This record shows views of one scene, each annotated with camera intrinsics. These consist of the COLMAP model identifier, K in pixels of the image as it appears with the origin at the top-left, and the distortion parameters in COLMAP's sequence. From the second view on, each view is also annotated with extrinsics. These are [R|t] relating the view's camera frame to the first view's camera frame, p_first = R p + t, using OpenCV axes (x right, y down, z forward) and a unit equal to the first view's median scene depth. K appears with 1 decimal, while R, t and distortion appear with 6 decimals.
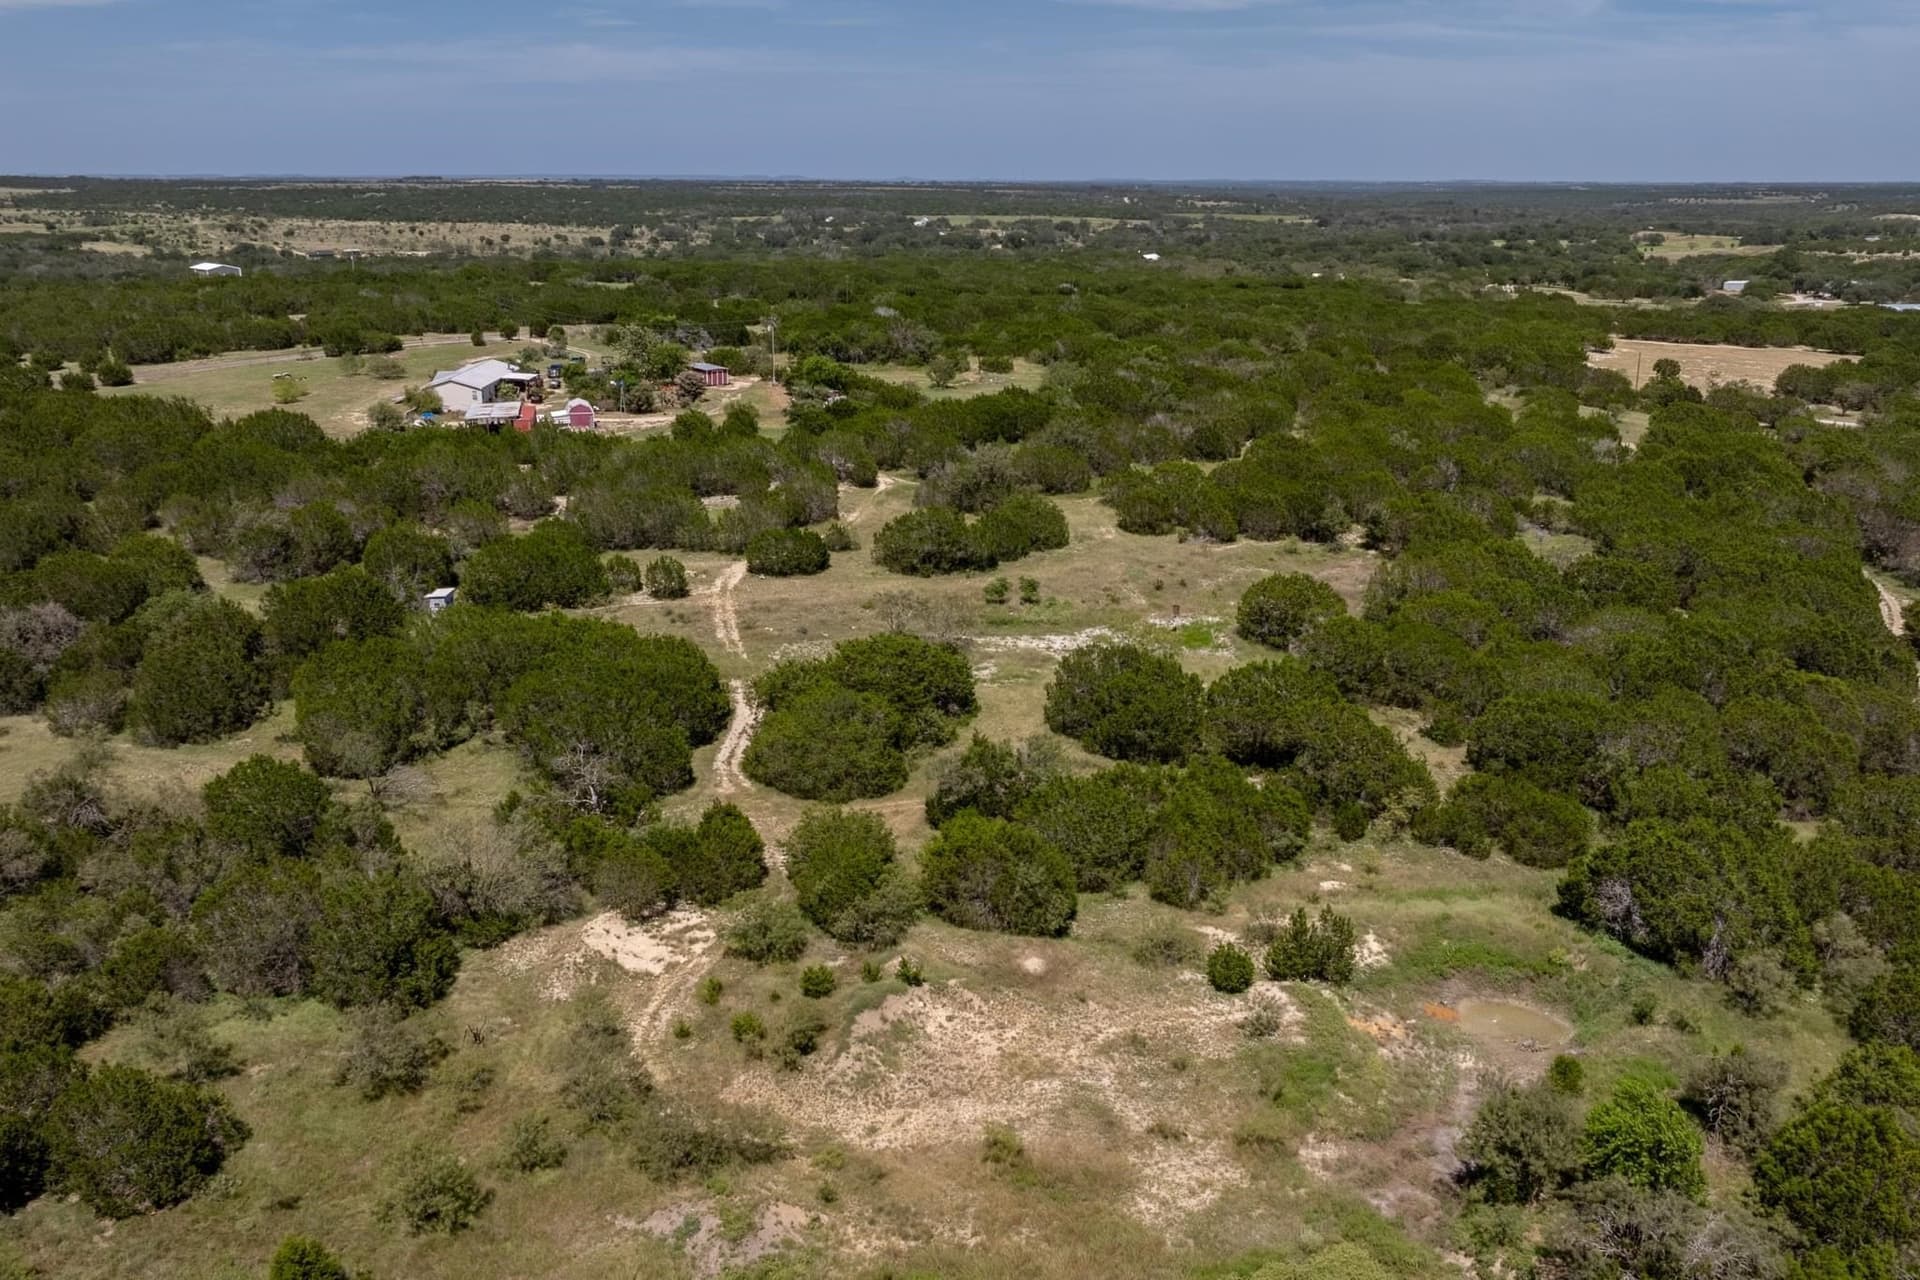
lens RADIAL K [[1649.3, 0, 960.0], [0, 1649.3, 640.0], [0, 0, 1]] dist [-0.012674, -0.024696]
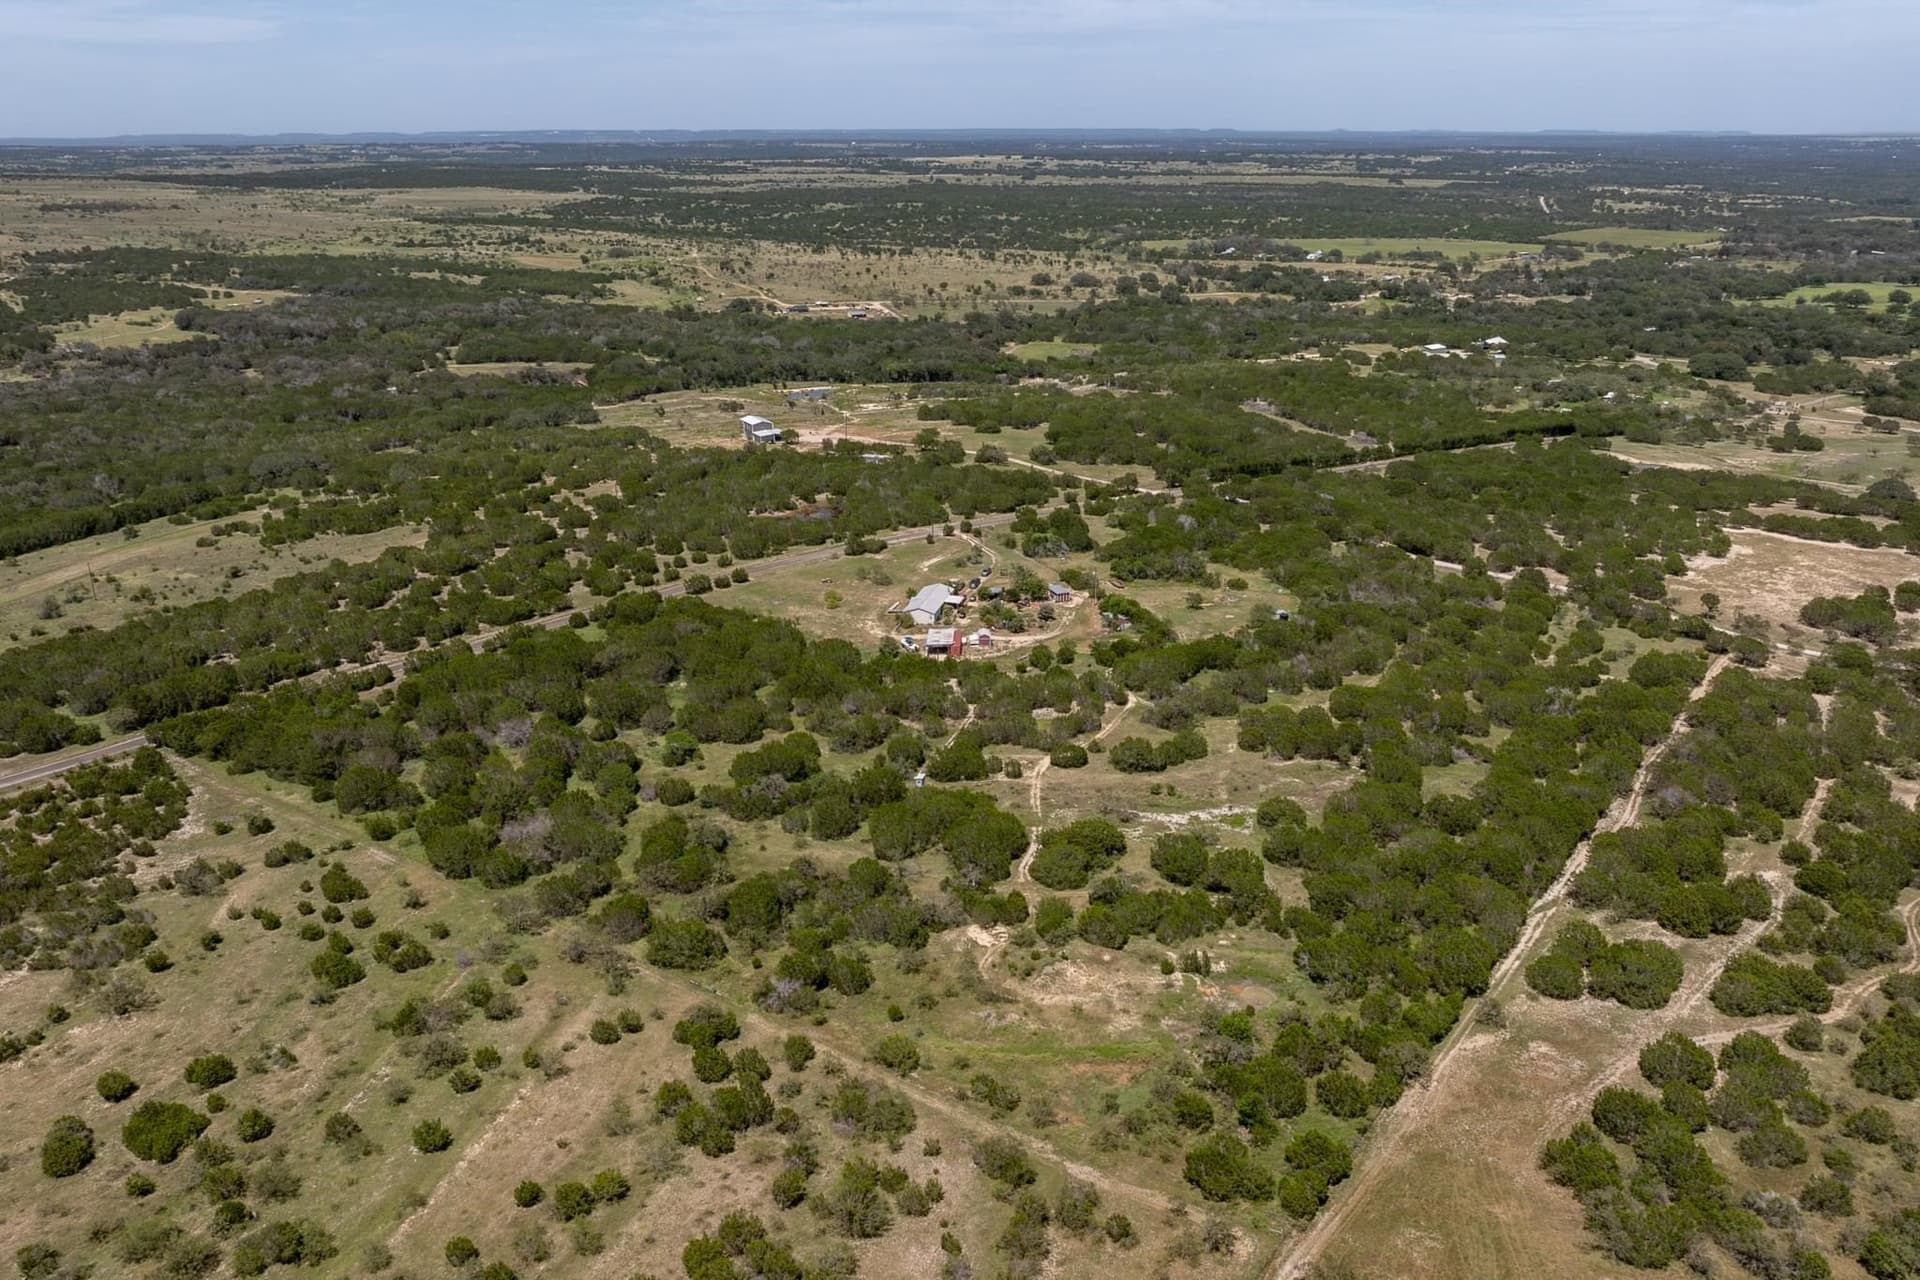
lens RADIAL K [[1649.3, 0, 960.0], [0, 1649.3, 640.0], [0, 0, 1]] dist [-0.012674, -0.024696]
pose [[0.968858, 0.076108, -0.235632, 0.402408], [-0.068728, 0.996858, 0.039386, -0.437674], [0.237889, -0.021965, 0.971044, -1.799475]]
